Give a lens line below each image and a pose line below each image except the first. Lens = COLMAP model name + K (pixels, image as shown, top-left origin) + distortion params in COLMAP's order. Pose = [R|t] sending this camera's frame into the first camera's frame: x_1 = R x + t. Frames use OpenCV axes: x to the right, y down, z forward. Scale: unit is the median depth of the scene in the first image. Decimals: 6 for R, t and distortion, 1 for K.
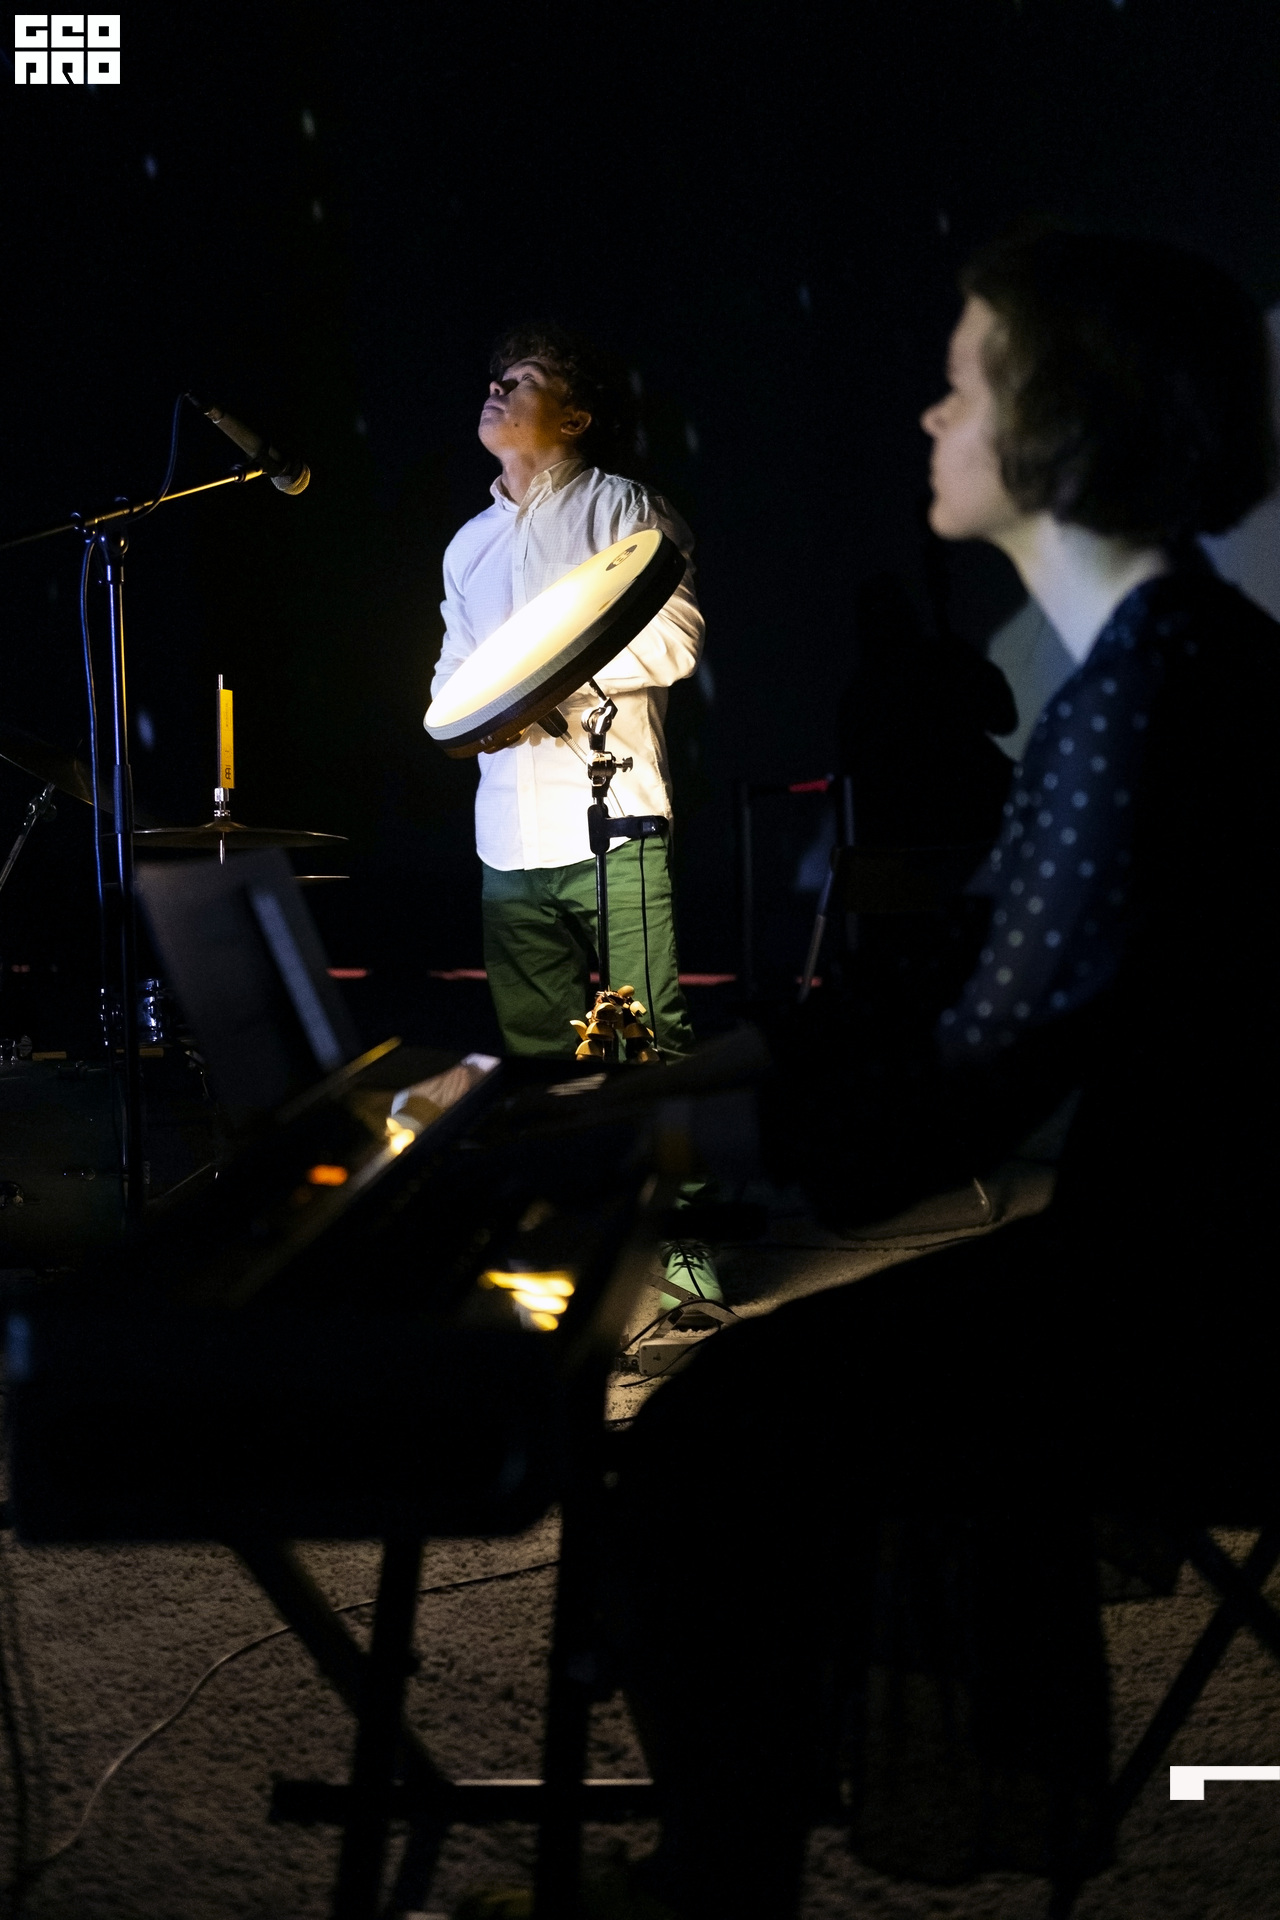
lens RADIAL K [[2822.2, 0, 637.6], [0, 2822.2, 963.7], [0, 0, 1]] dist [0.023832, 0.000000]
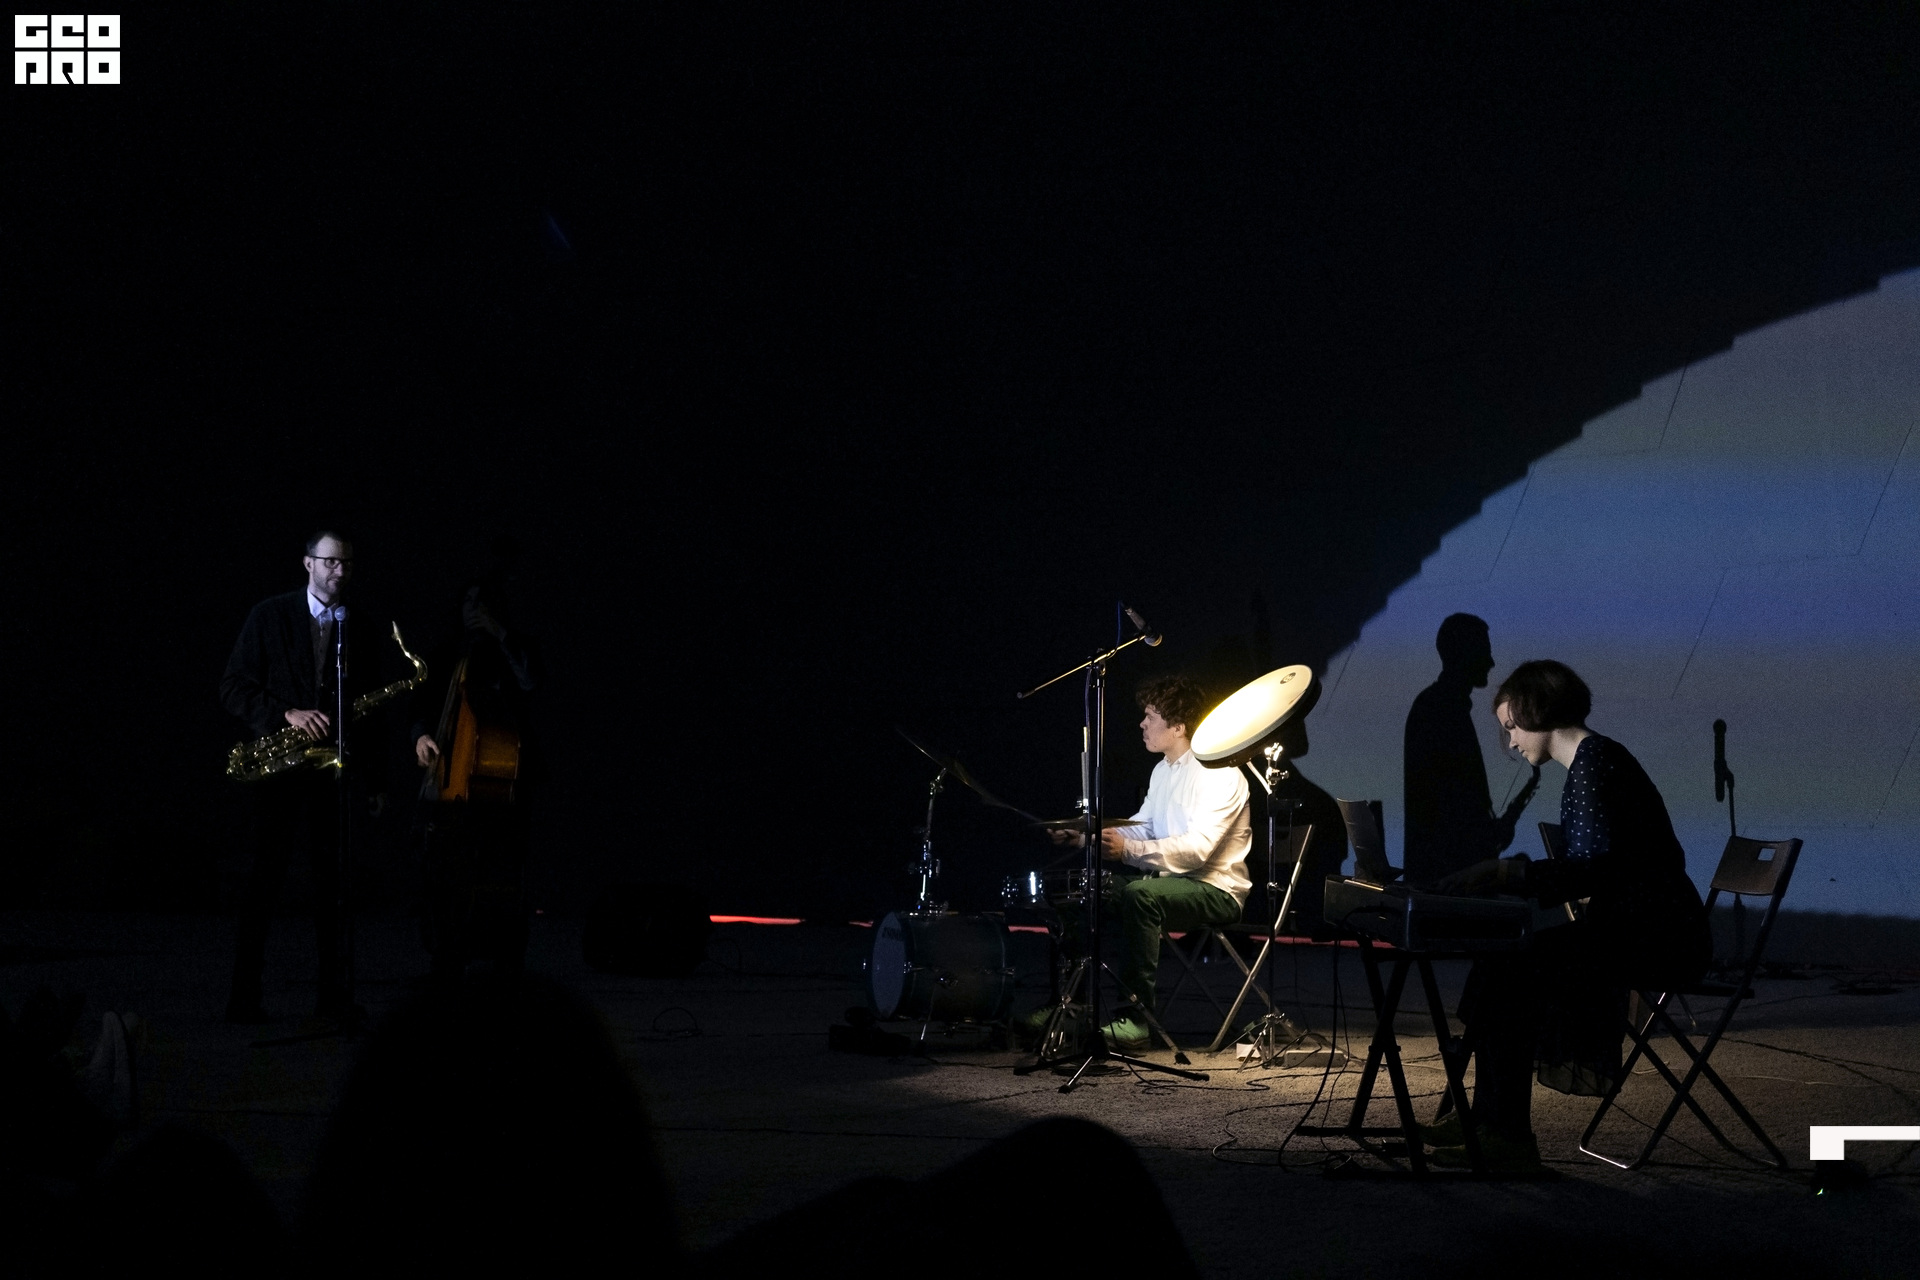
lens RADIAL K [[2822.2, 0, 958.5], [0, 2822.2, 636.9], [0, 0, 1]] dist [0.023832, 0.000000]
pose [[0.995769, 0.040649, 0.082412, -0.462828], [-0.030644, 0.992394, -0.119224, 0.093501], [-0.086631, 0.116195, 0.989441, -1.173286]]
